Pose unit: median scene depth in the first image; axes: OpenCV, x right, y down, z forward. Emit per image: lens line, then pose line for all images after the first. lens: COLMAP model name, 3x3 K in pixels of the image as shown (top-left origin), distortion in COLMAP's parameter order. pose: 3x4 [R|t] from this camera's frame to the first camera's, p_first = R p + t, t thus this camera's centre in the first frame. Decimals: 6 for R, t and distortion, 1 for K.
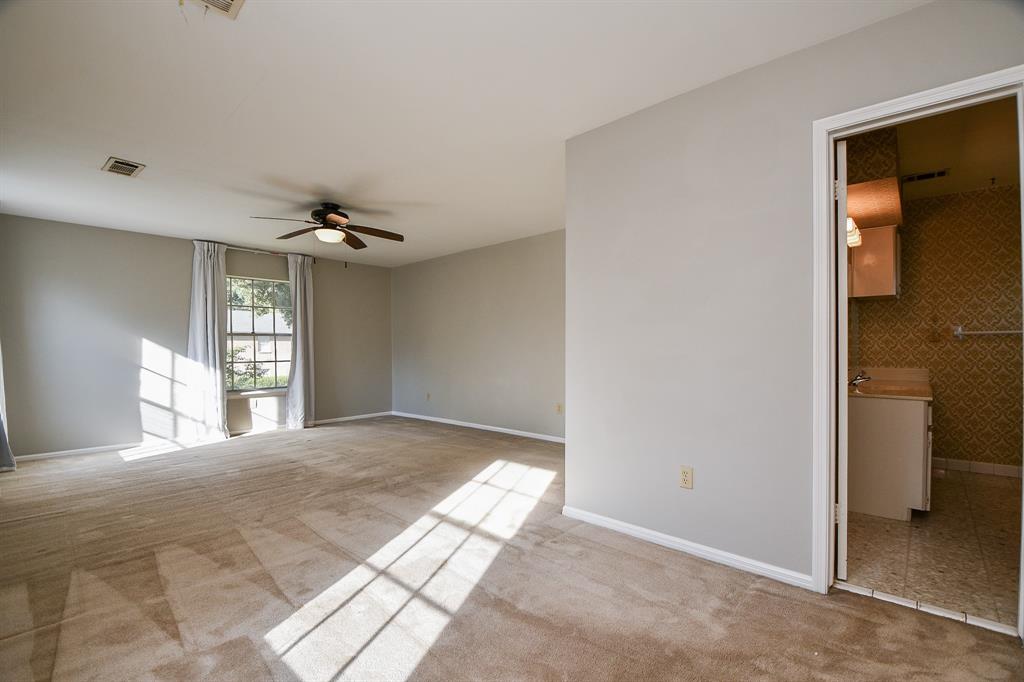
lens RADIAL K [[455.1, 0, 513.7], [0, 455.1, 352.8], [0, 0, 1]] dist [0.002800, -0.013712]
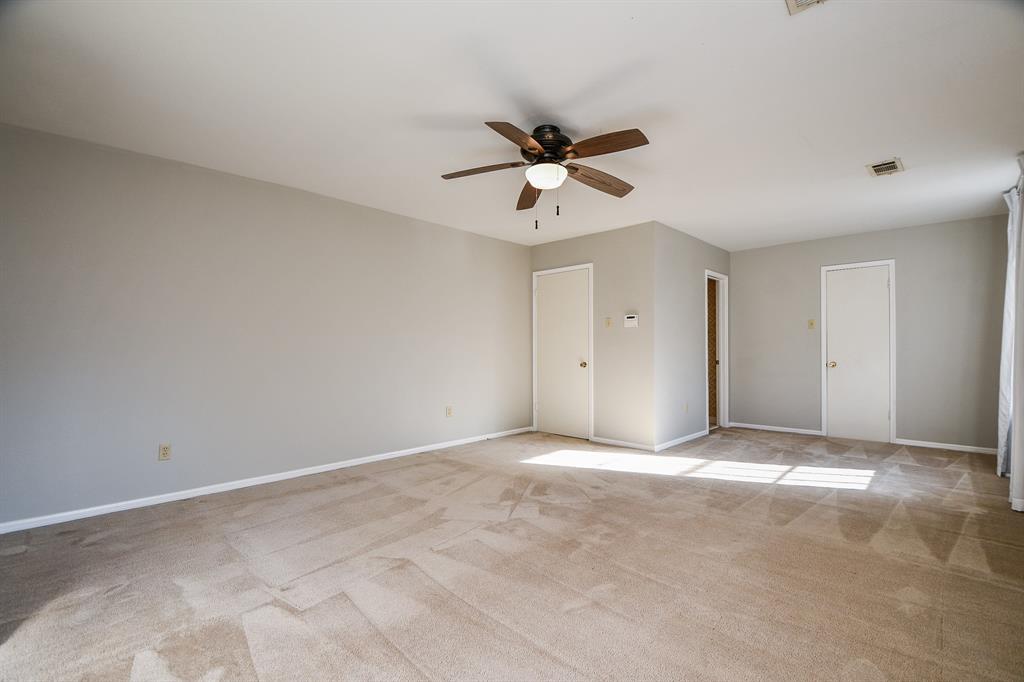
lens RADIAL K [[464.2, 0, 512.0], [0, 464.2, 341.0], [0, 0, 1]] dist [0.001393, 0.000054]
pose [[0.025542, 0.010299, 0.999621, -1.356615], [0.010059, 0.999894, -0.010559, -0.024779], [-0.999623, 0.010324, 0.025435, 1.272305]]
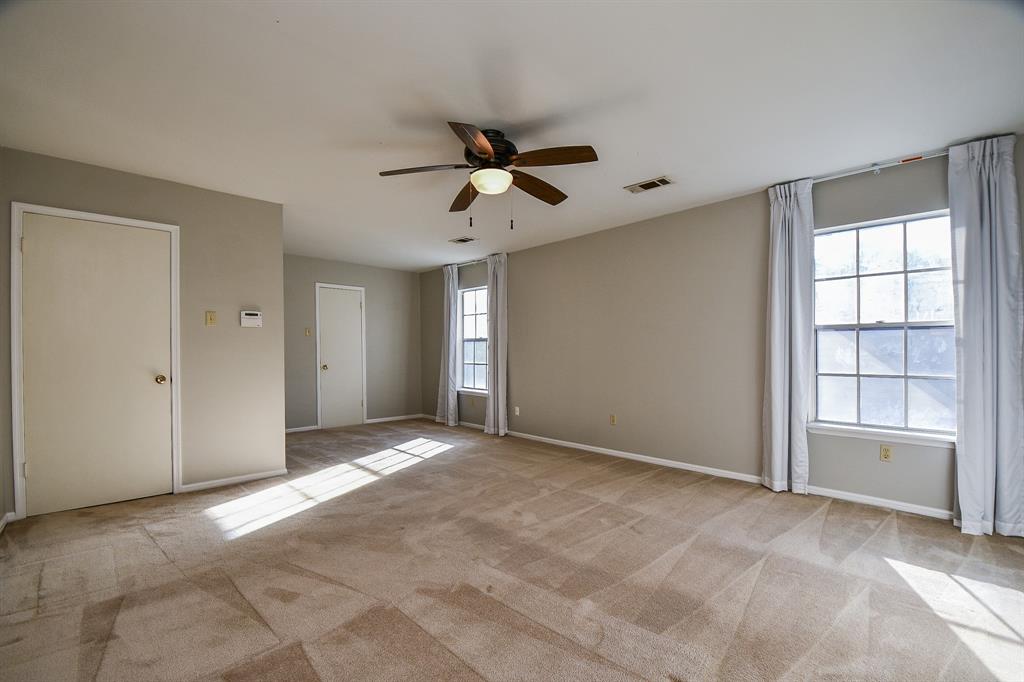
lens RADIAL K [[455.1, 0, 513.7], [0, 455.1, 352.8], [0, 0, 1]] dist [0.002800, -0.013712]
pose [[-0.997830, 0.007602, 0.065404, -0.582992], [0.008305, 0.999911, 0.010479, -0.021439], [-0.065319, 0.011000, -0.997804, 2.030971]]
